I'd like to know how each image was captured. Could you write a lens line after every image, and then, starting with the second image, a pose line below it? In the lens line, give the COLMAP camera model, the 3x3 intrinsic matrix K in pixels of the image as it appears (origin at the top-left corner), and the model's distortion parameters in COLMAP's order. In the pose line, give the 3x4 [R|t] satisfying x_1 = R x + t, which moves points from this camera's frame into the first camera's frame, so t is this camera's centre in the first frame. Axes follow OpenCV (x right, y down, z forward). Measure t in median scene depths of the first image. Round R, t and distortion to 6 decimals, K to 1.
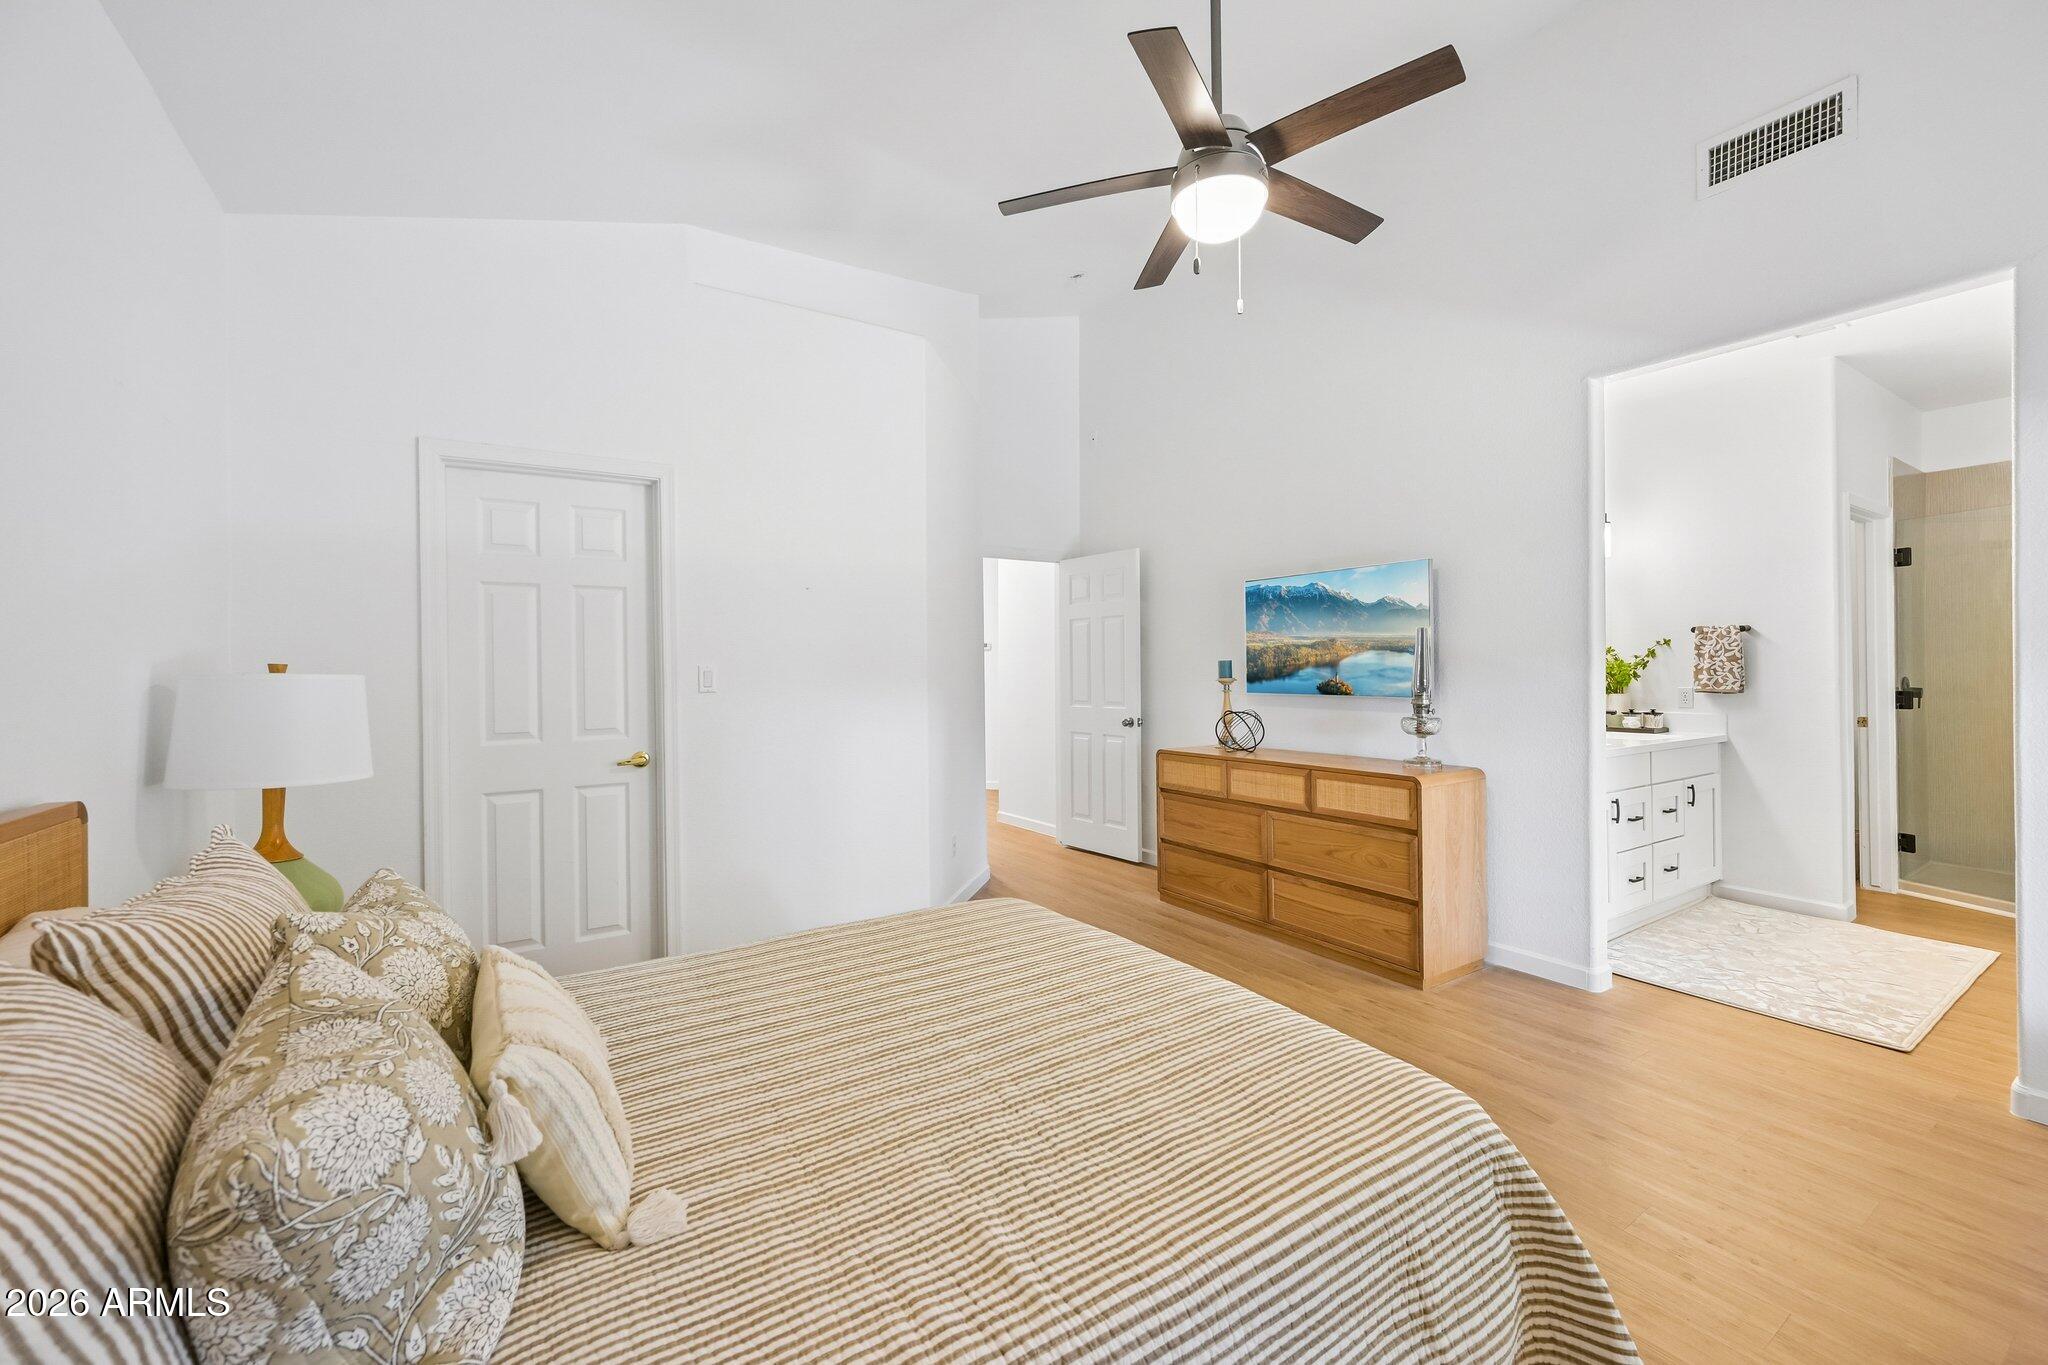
lens RADIAL K [[810.9, 0, 1022.2], [0, 810.9, 675.8], [0, 0, 1]] dist [0.000029, 0.000697]
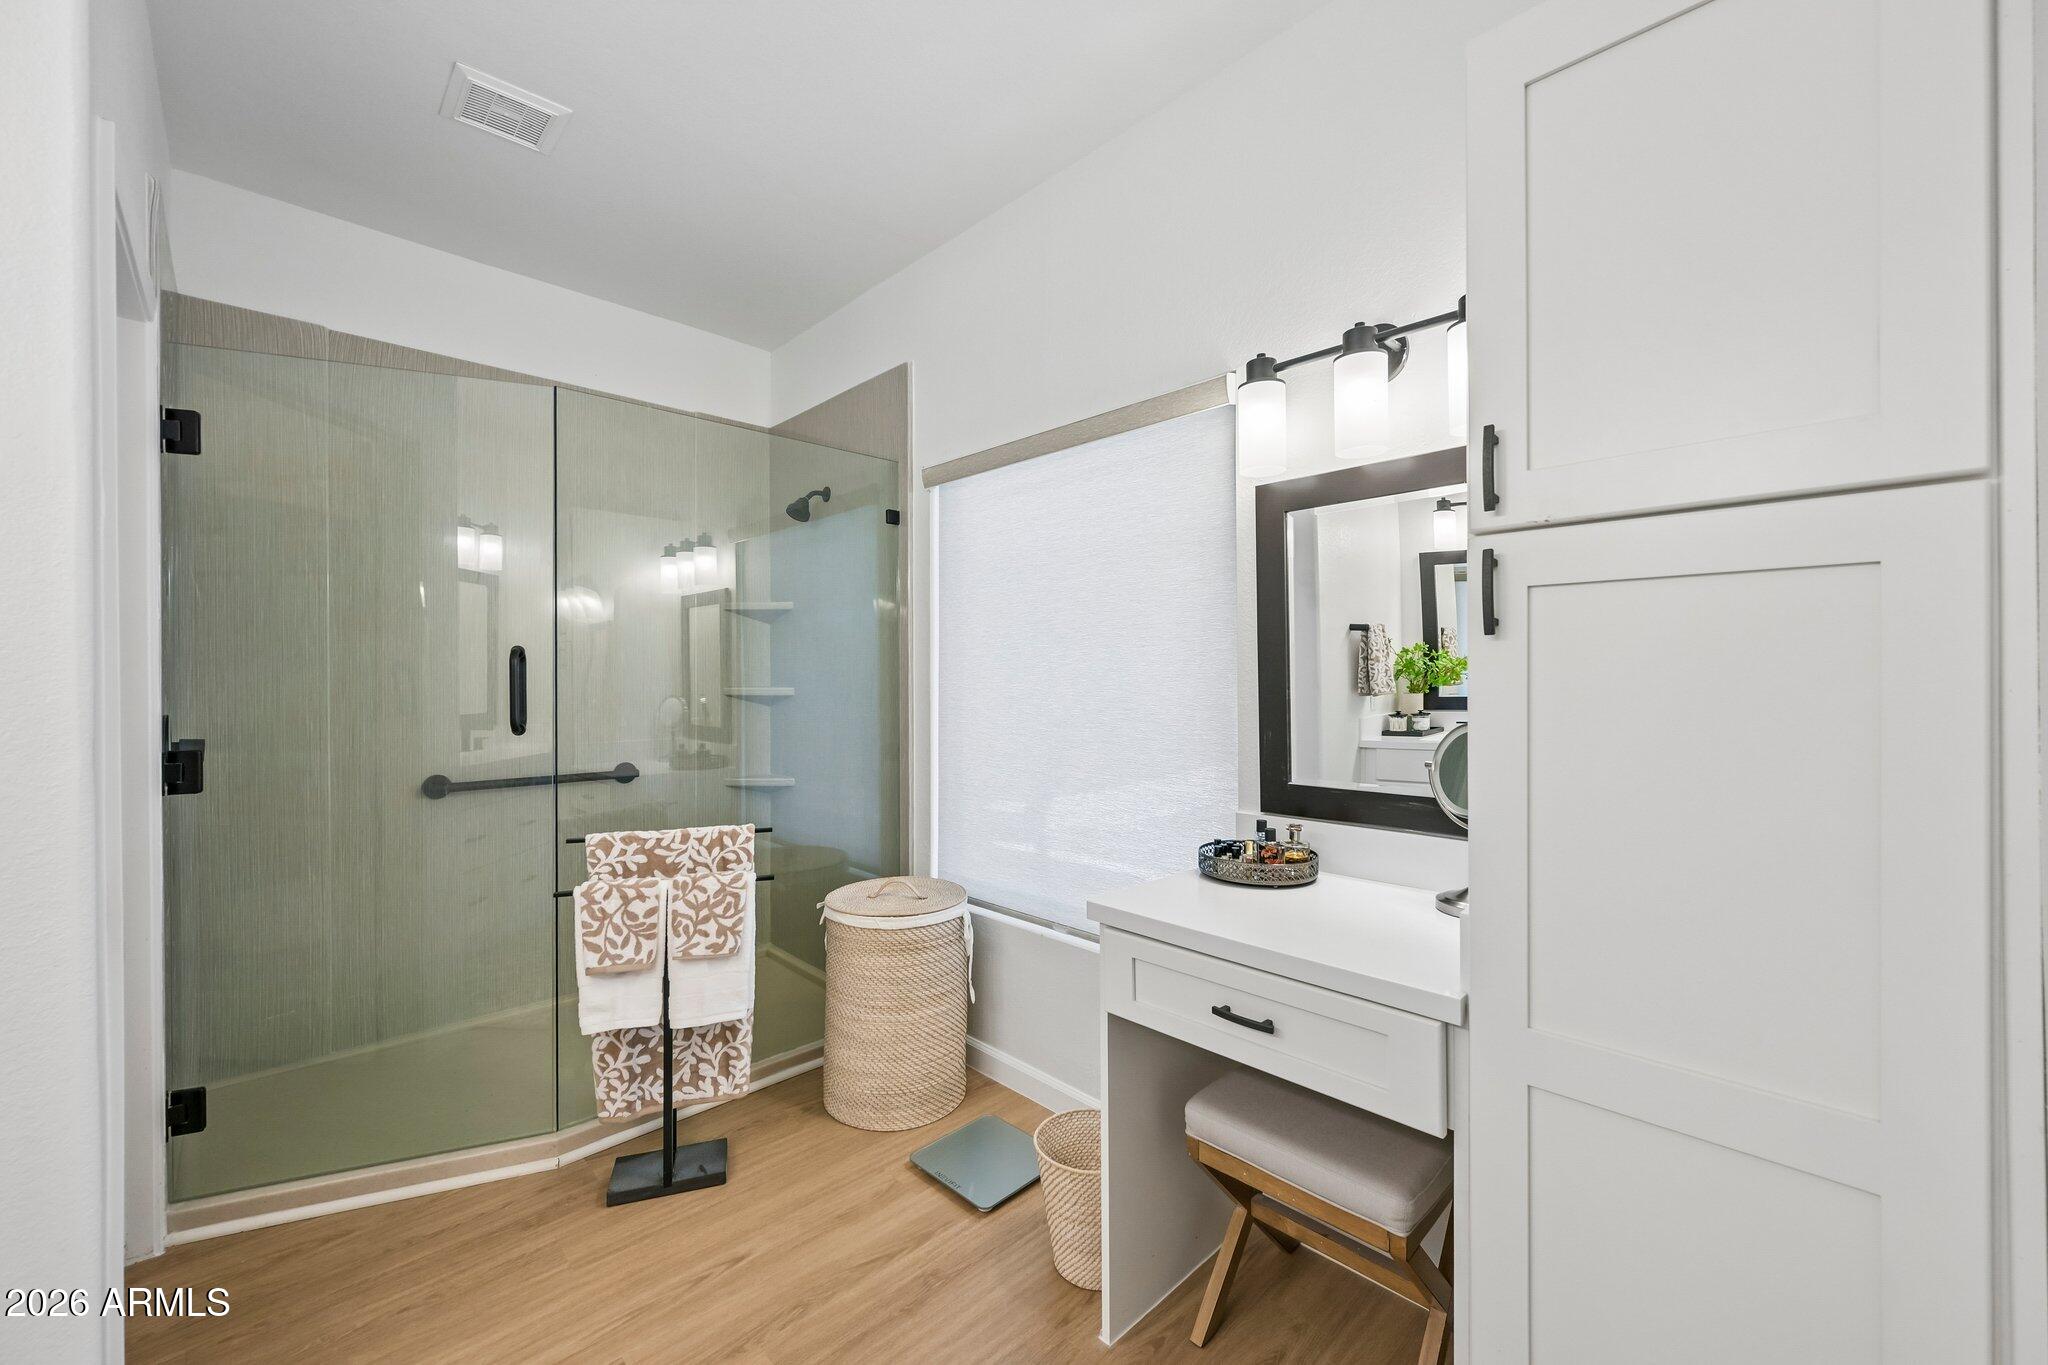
lens RADIAL K [[810.9, 0, 1024.6], [0, 810.9, 675.4], [0, 0, 1]] dist [0.000029, 0.000697]
pose [[-0.187217, 0.012988, 0.982233, 0.608370], [0.012723, 0.999861, -0.010796, -0.011170], [-0.982236, 0.010476, -0.187356, 0.668321]]
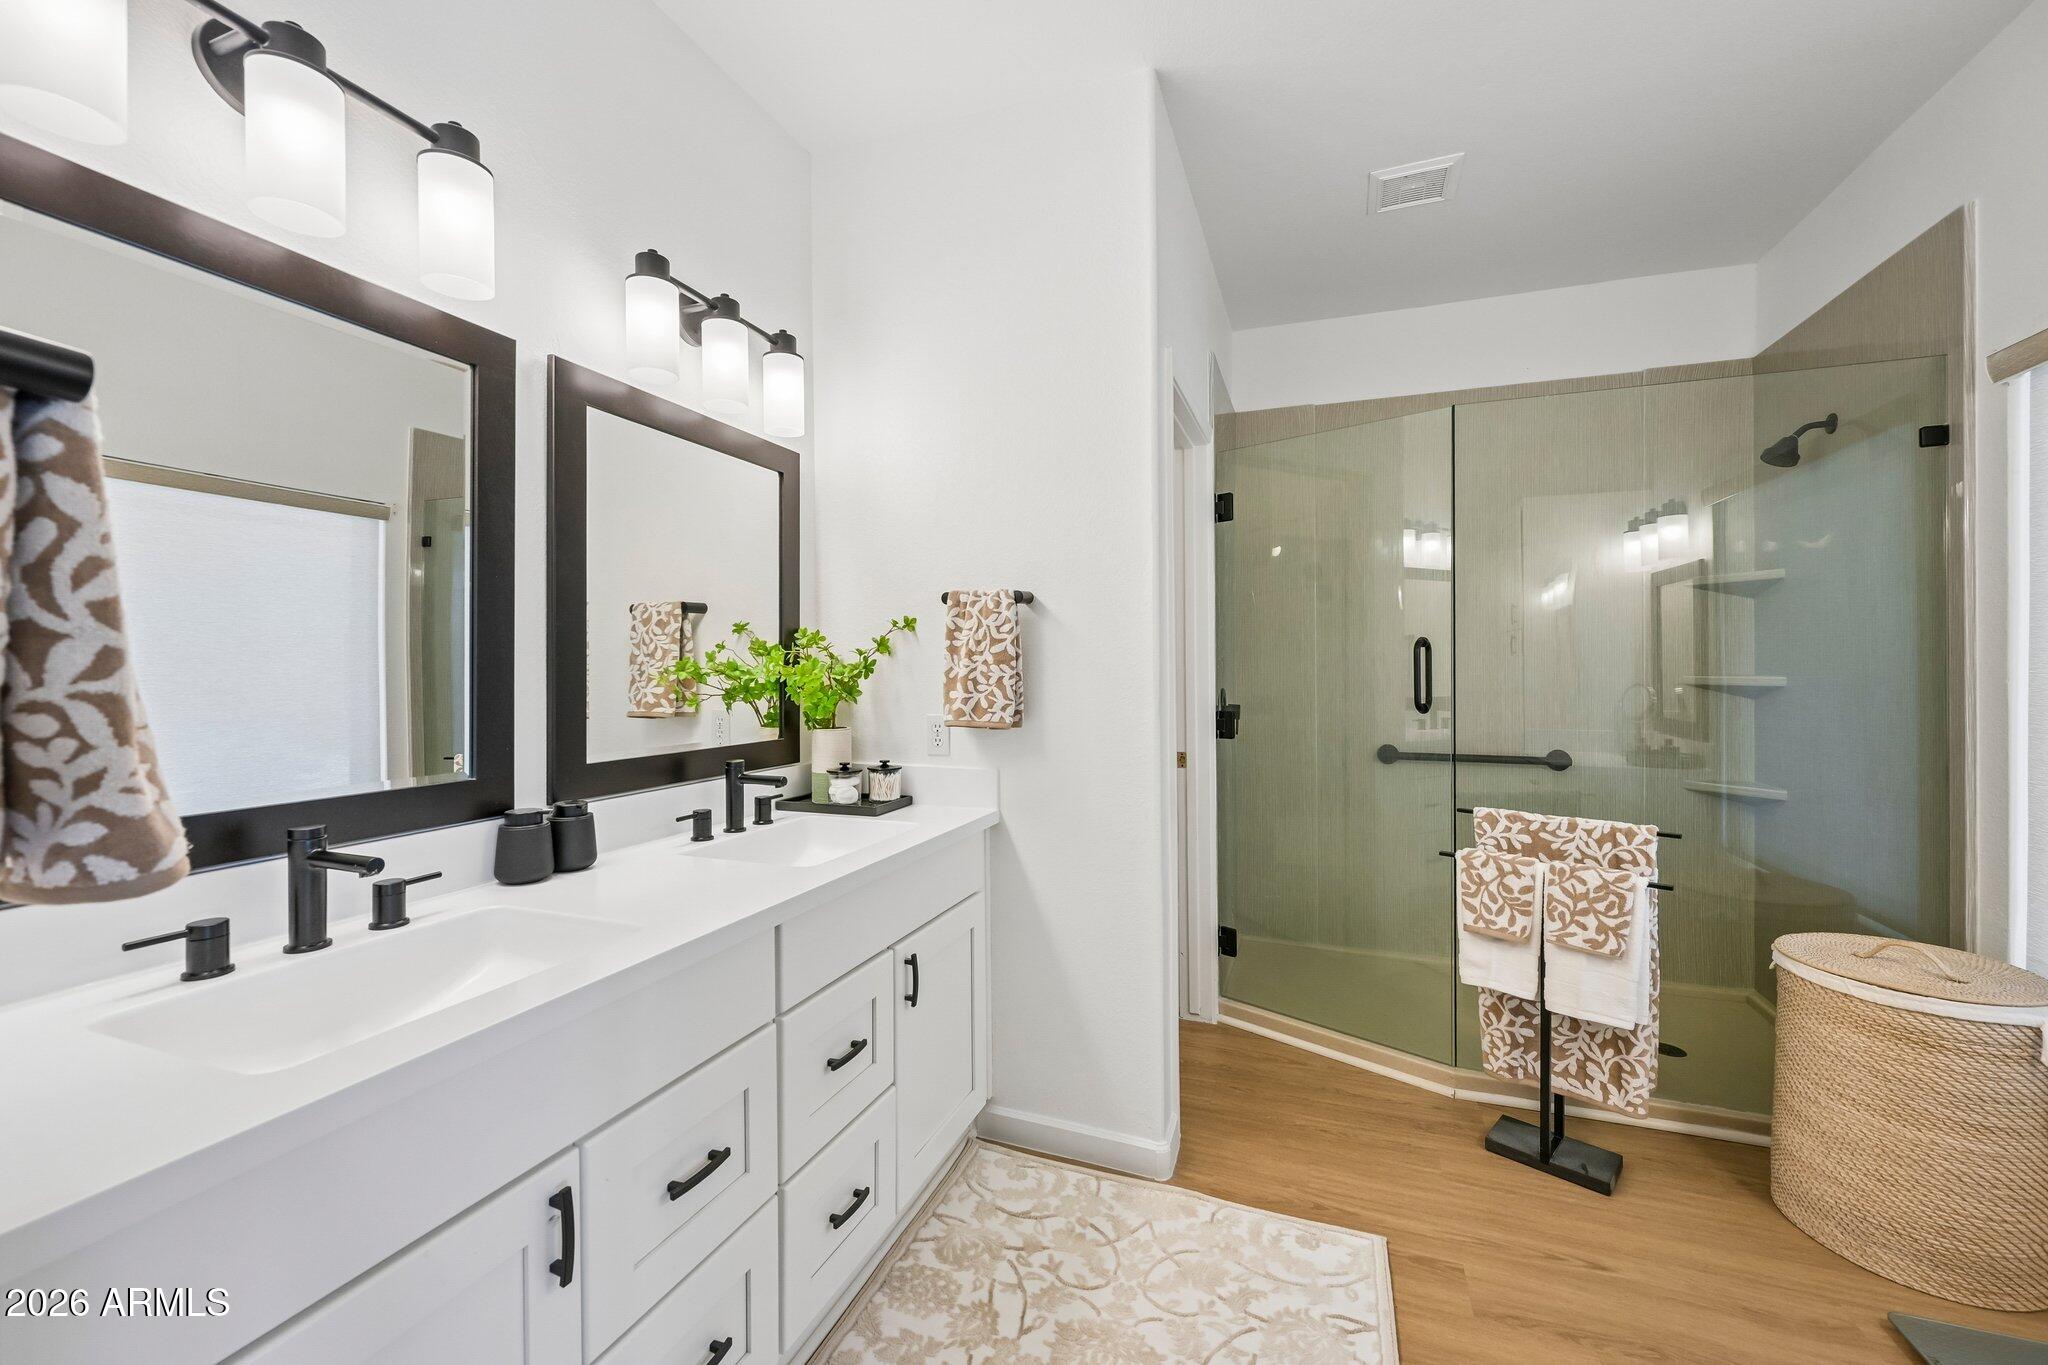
lens RADIAL K [[810.9, 0, 1020.4], [0, 810.9, 669.9], [0, 0, 1]] dist [0.000029, 0.000697]
pose [[0.805310, 0.006507, 0.592818, 0.578285], [-0.002002, 0.999964, -0.008257, -0.009593], [-0.592850, 0.005462, 0.805294, 0.584619]]
